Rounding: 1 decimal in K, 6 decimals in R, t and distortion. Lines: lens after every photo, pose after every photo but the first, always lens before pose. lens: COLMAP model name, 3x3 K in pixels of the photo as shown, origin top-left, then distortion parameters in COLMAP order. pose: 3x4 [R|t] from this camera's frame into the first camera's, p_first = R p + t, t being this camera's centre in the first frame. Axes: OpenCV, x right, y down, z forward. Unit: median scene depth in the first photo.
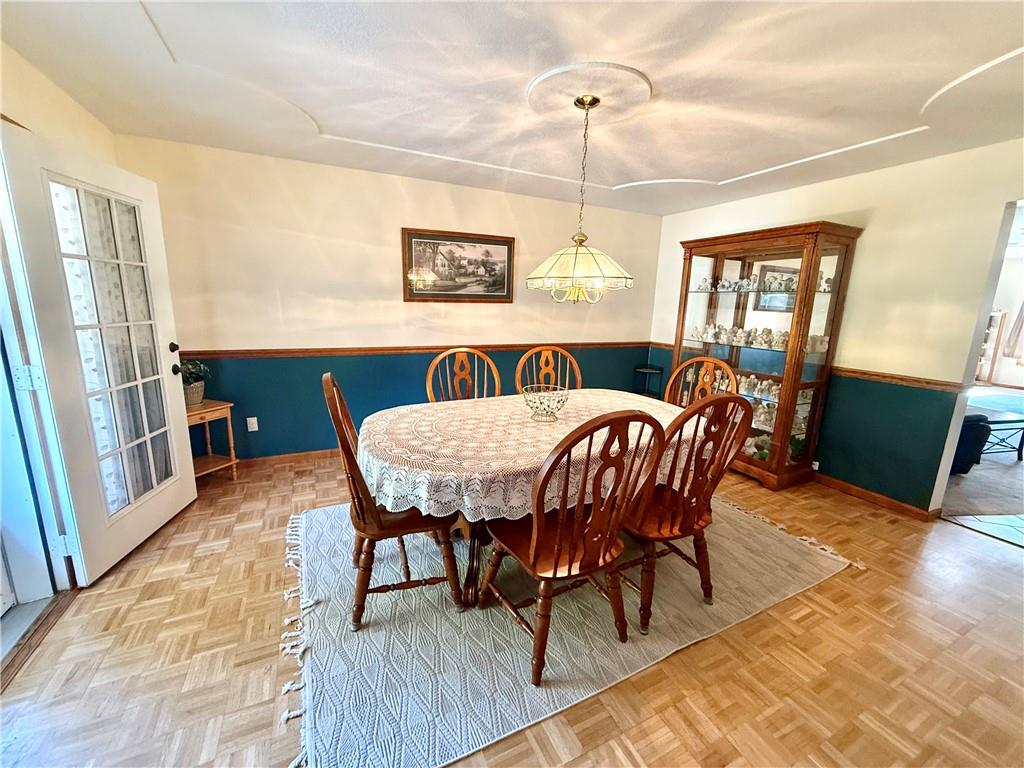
lens RADIAL K [[406.2, 0, 506.1], [0, 406.2, 385.6], [0, 0, 1]] dist [-0.001514, 0.000538]
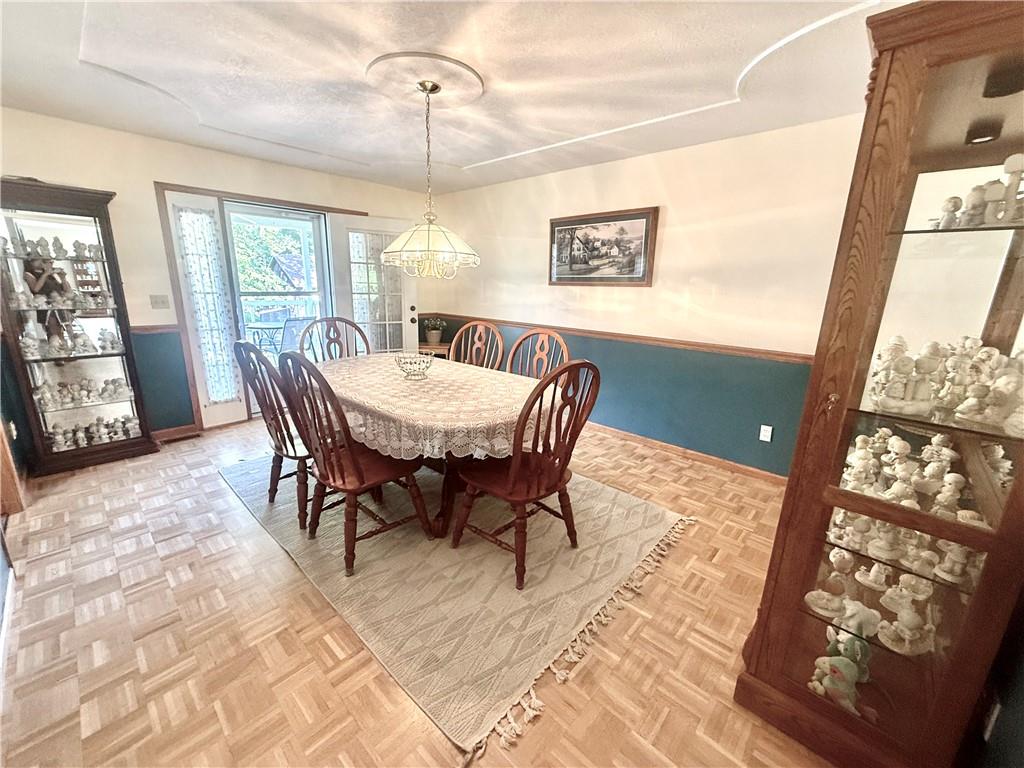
lens RADIAL K [[406.2, 0, 512.3], [0, 406.2, 385.5], [0, 0, 1]] dist [-0.001514, 0.000538]
pose [[0.373869, 0.210658, -0.903241, 0.926656], [-0.204339, 0.968644, 0.141332, -0.088368], [0.904692, 0.131728, 0.405192, 0.571771]]
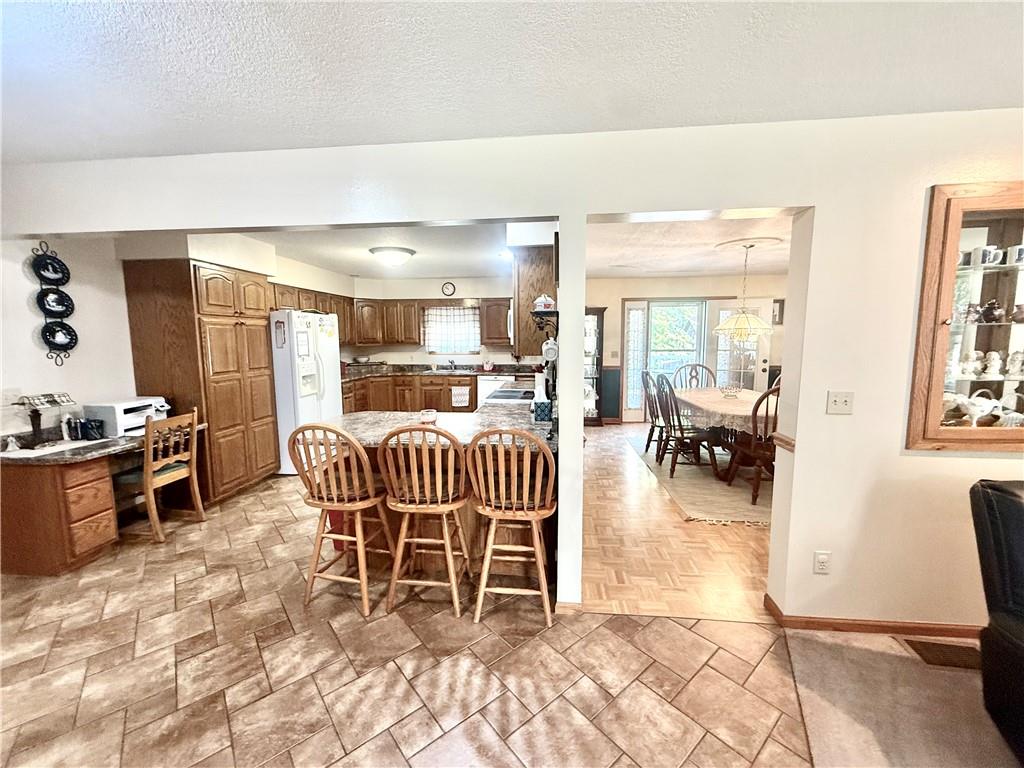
lens RADIAL K [[406.2, 0, 513.1], [0, 406.2, 382.1], [0, 0, 1]] dist [-0.001514, 0.000538]
pose [[-0.512558, 0.072481, -0.855588, 1.720900], [-0.180645, 0.965028, 0.189971, -0.134176], [0.839435, 0.251929, -0.481539, 0.763070]]
